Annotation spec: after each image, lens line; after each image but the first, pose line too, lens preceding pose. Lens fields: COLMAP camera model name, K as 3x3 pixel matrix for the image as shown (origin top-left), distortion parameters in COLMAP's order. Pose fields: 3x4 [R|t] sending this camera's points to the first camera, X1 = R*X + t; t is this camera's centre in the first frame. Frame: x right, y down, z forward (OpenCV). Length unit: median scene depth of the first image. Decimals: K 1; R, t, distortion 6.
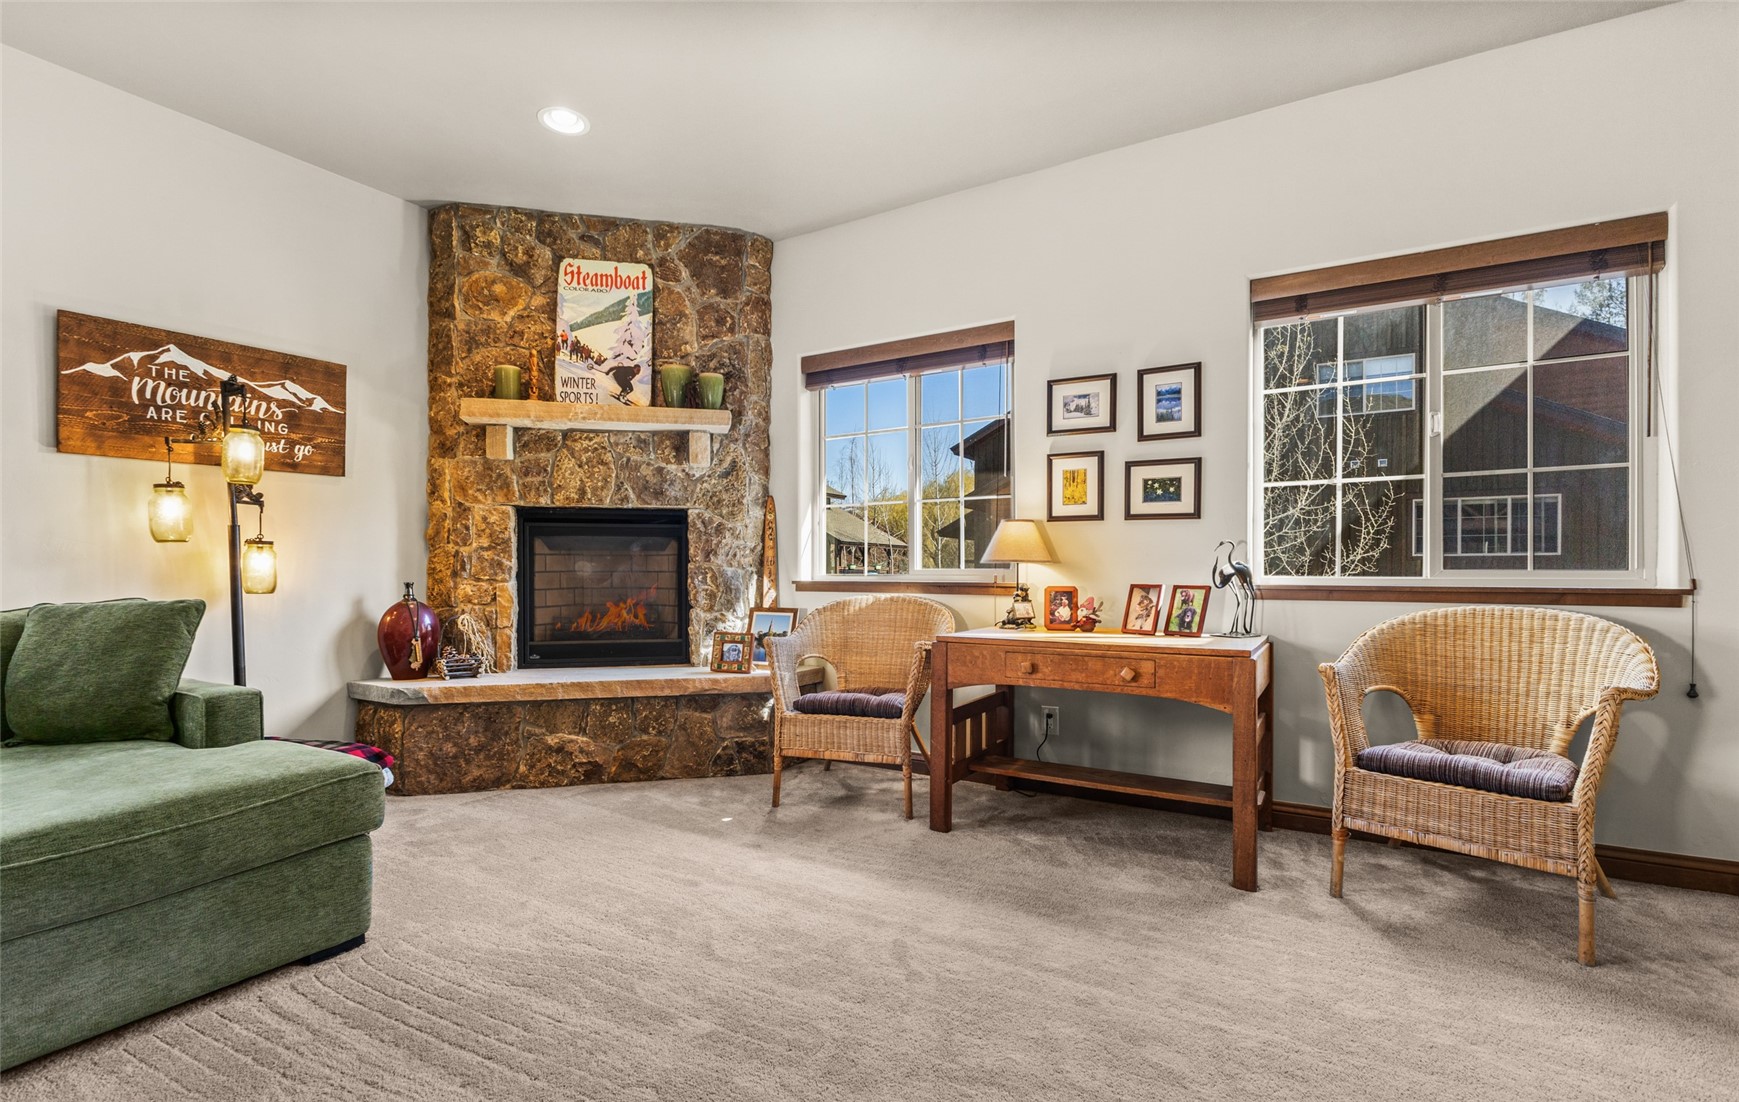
lens RADIAL K [[764.5, 0, 867.2], [0, 764.5, 570.3], [0, 0, 1]] dist [-0.009729, -0.000316]
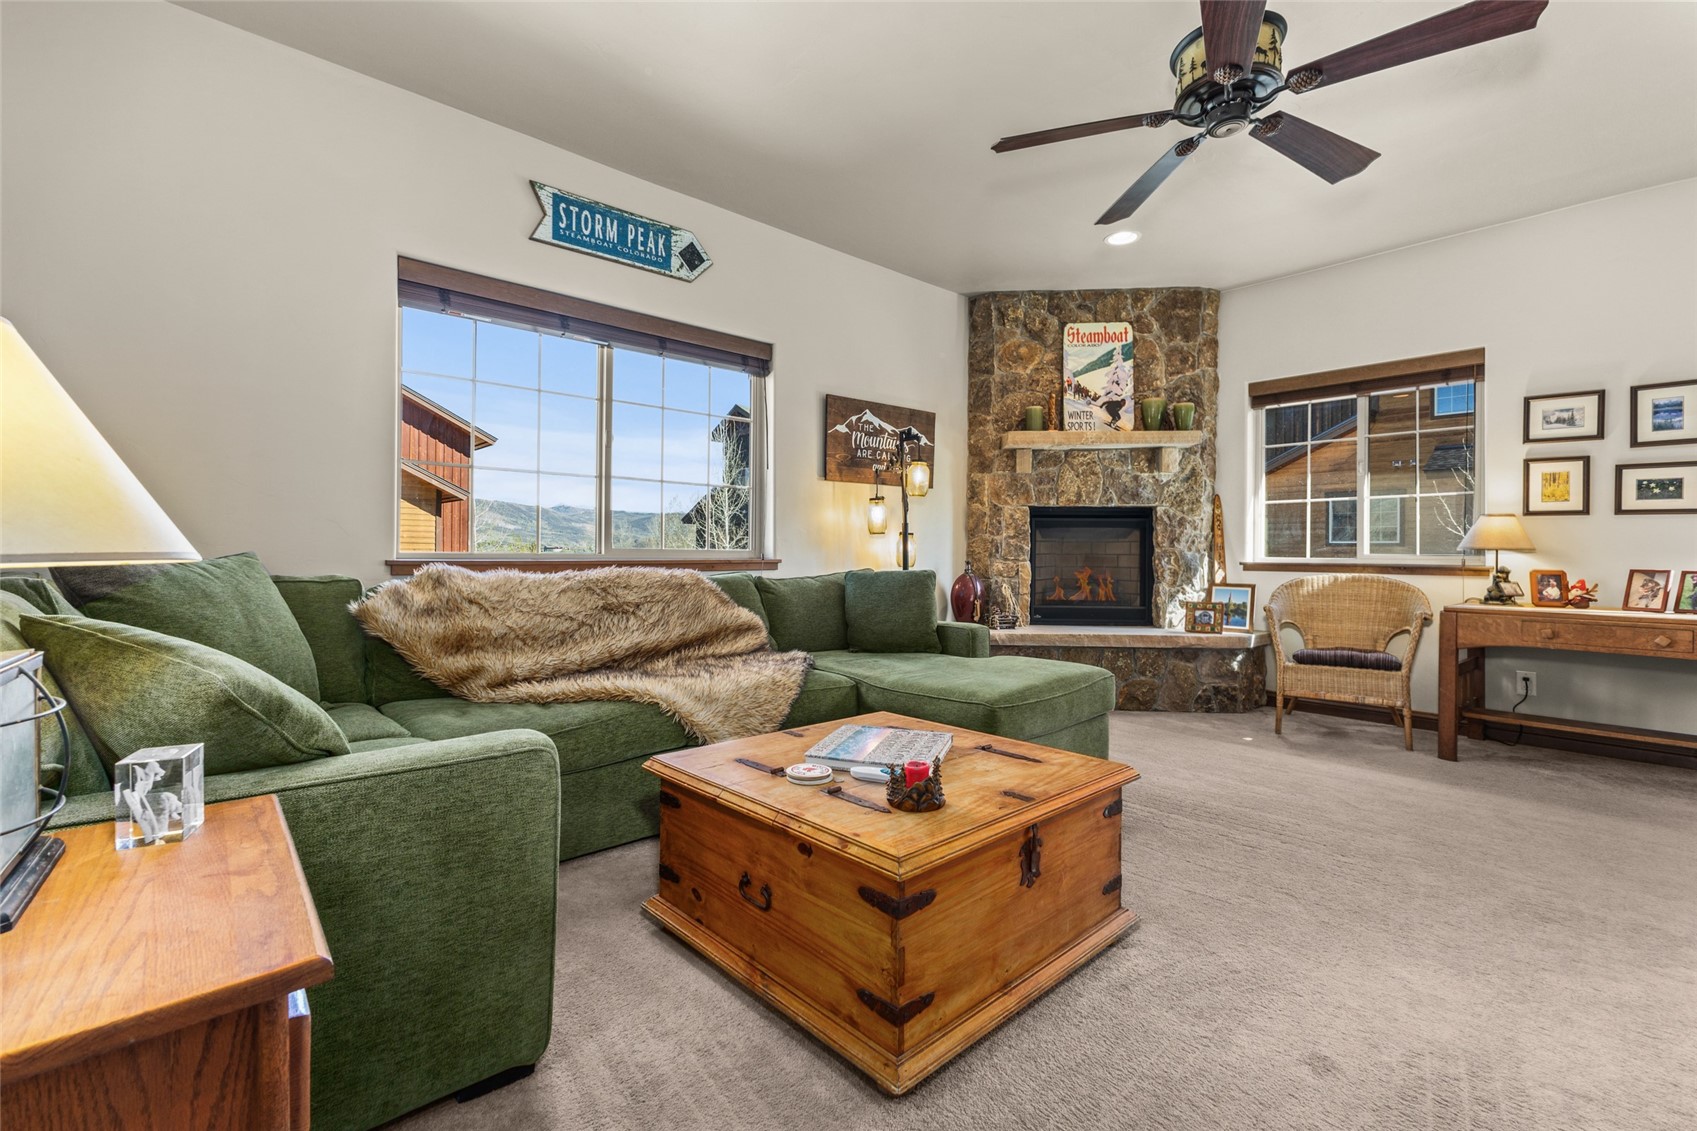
lens RADIAL K [[736.0, 0, 846.3], [0, 736.0, 546.6], [0, 0, 1]] dist [0.007748, -0.000699]
pose [[0.954736, 0.005632, -0.297400, -0.403325], [-0.007704, 0.999954, -0.005793, -0.000912], [0.297354, 0.007821, 0.954735, -0.392108]]
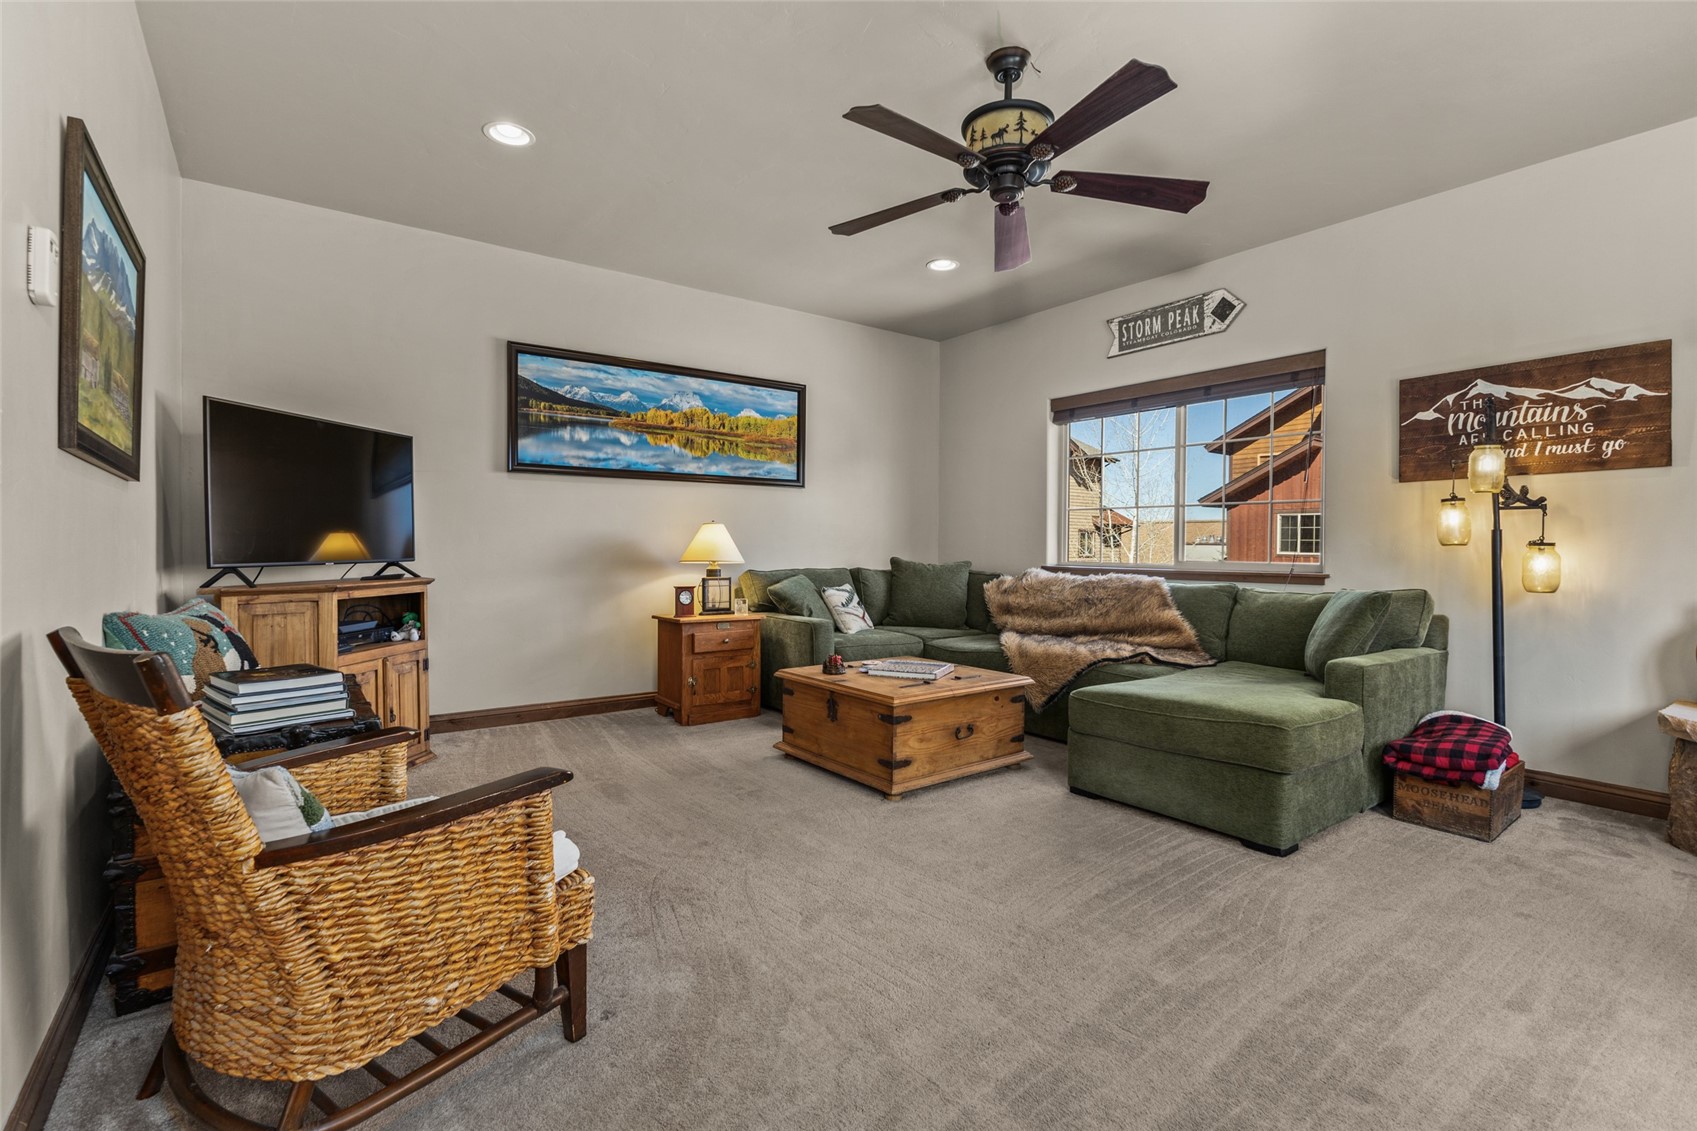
lens RADIAL K [[765.0, 0, 851.0], [0, 765.0, 543.8], [0, 0, 1]] dist [-0.000218, -0.000177]
pose [[-0.371667, -0.001779, -0.928364, 0.460019], [-0.003726, 0.999993, -0.000425, -0.027853], [0.928359, 0.003301, -0.371671, 0.429034]]
